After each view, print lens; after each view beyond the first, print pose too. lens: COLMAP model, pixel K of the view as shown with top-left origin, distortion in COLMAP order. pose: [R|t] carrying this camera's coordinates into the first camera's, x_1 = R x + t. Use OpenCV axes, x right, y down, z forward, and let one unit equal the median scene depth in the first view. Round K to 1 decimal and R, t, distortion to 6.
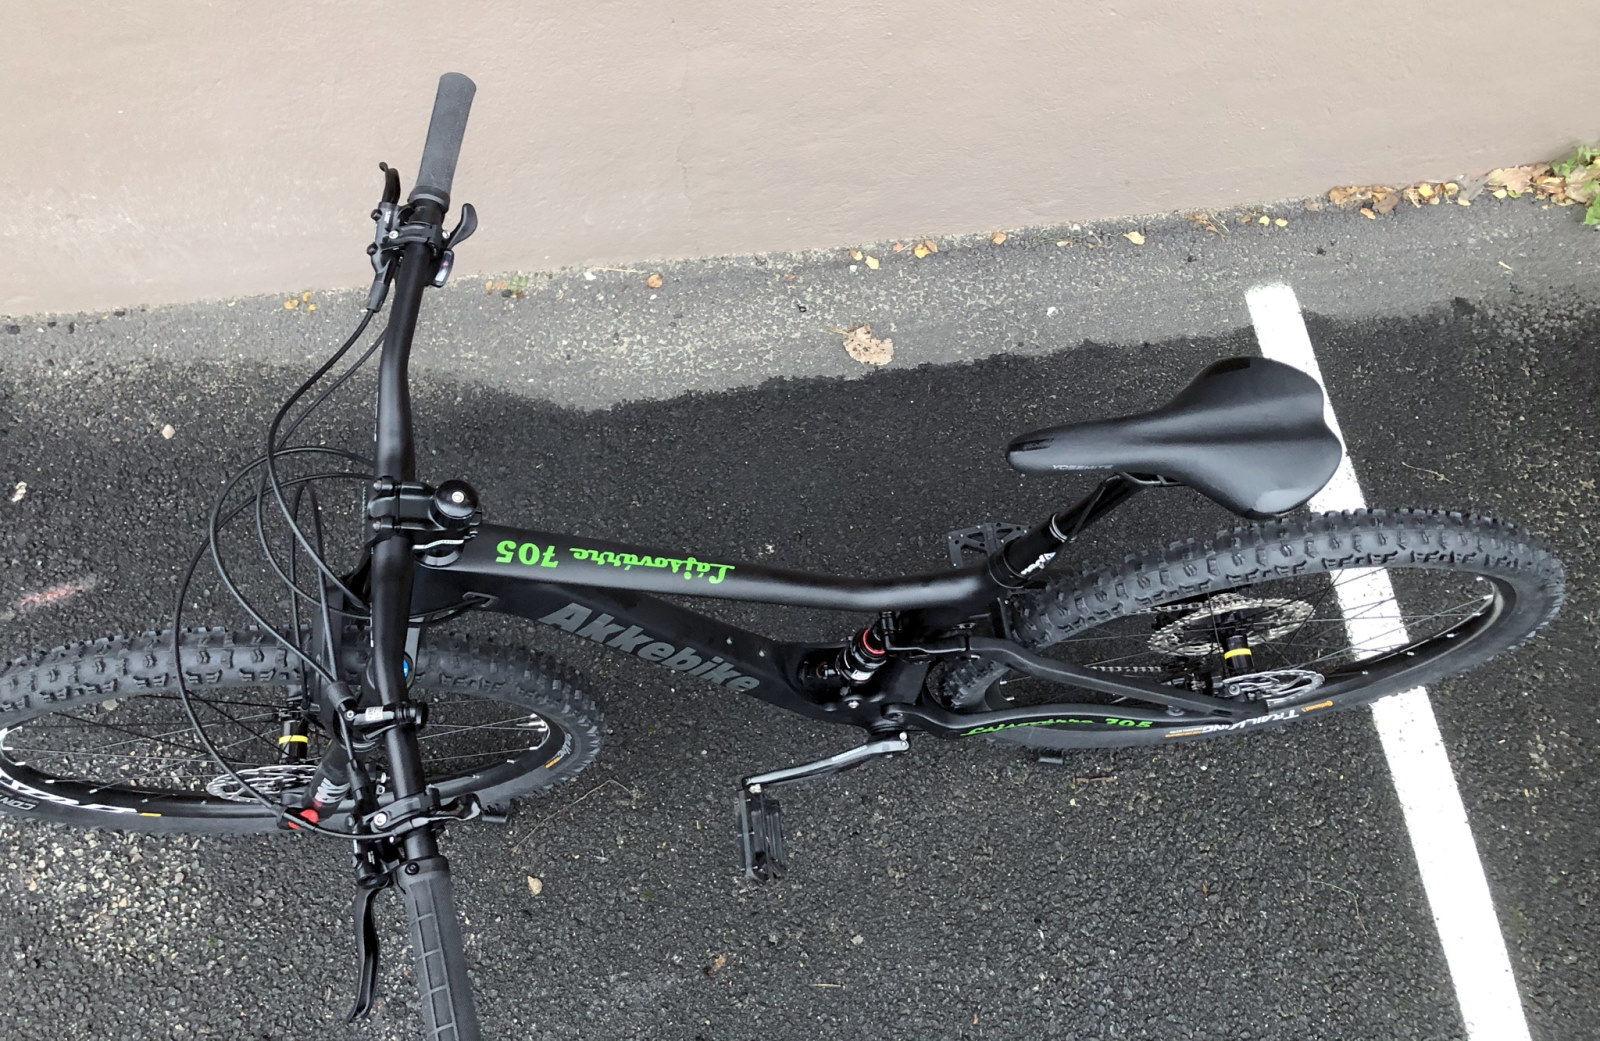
lens RADIAL K [[1282.3, 0, 800.0], [0, 1282.3, 520.5], [0, 0, 1]] dist [0.001976, 0.006670]
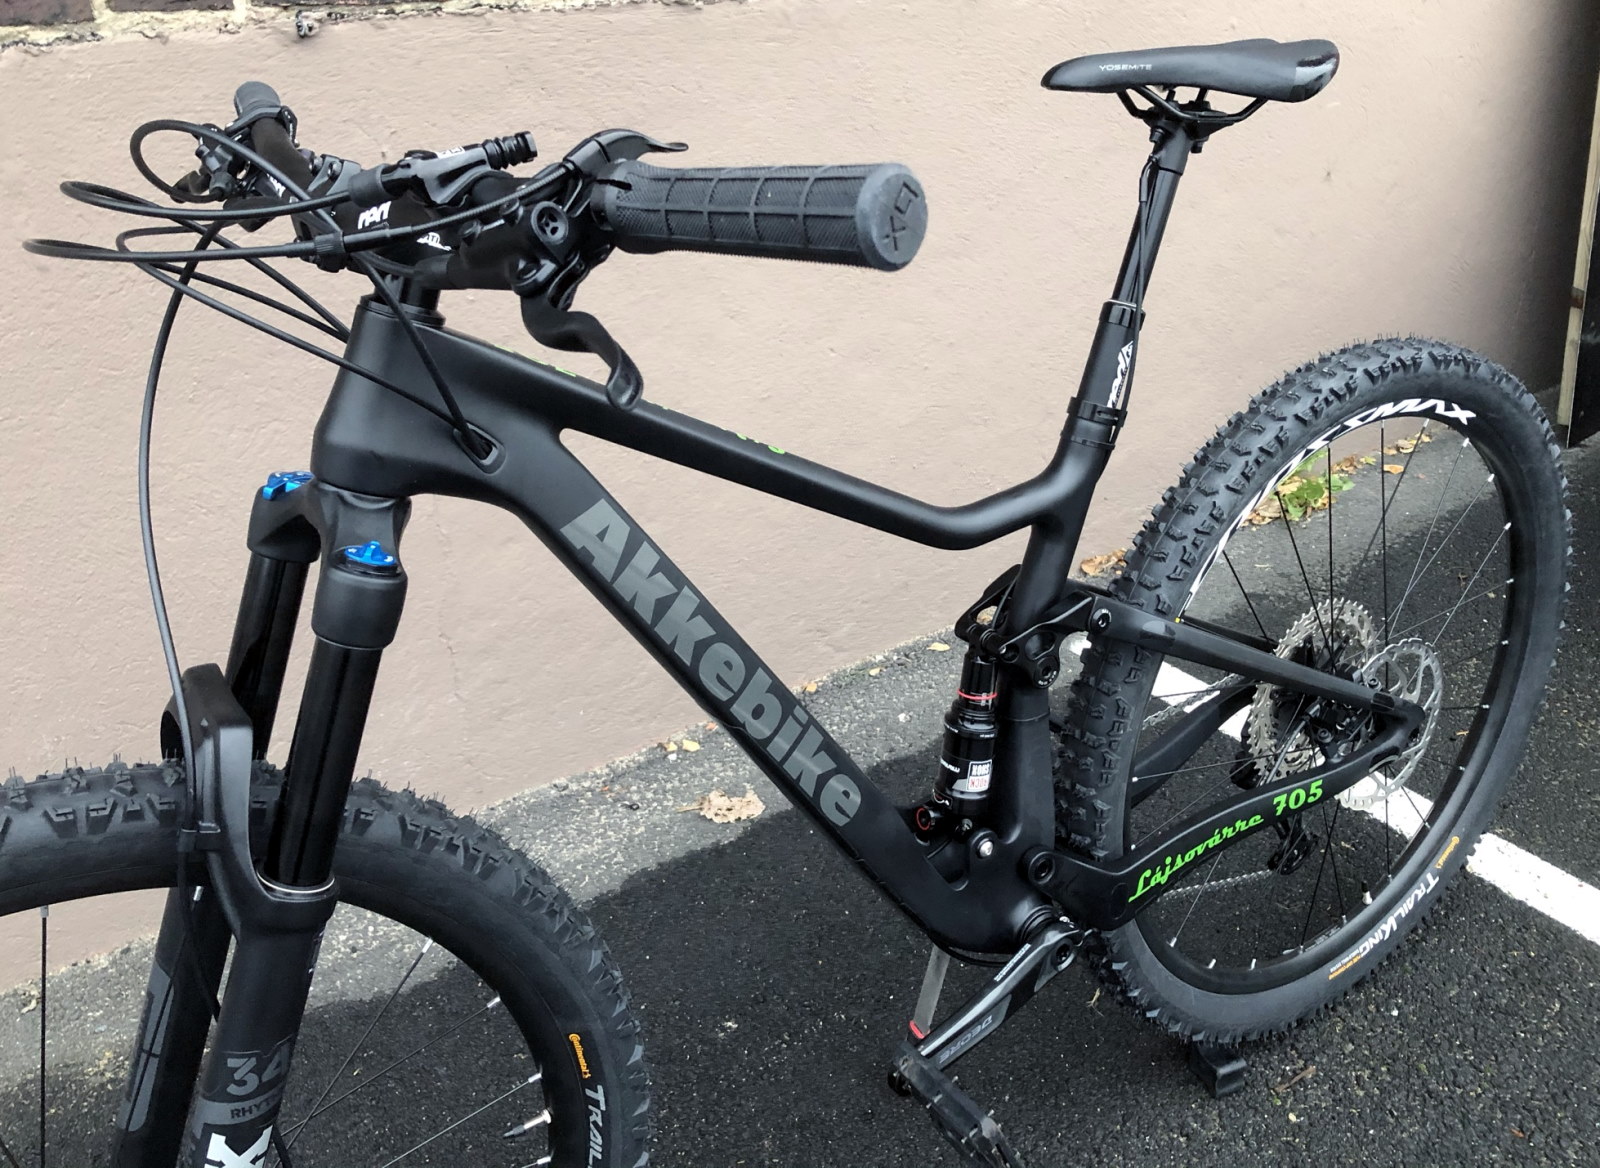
lens RADIAL K [[1392.5, 0, 850.0], [0, 1392.5, 581.8], [0, 0, 1]] dist [0.005633, -0.000318]
pose [[0.877407, -0.257303, 0.404910, -0.222816], [0.462861, 0.675969, -0.573433, 0.343178], [-0.126160, 0.690551, 0.712196, 0.300777]]
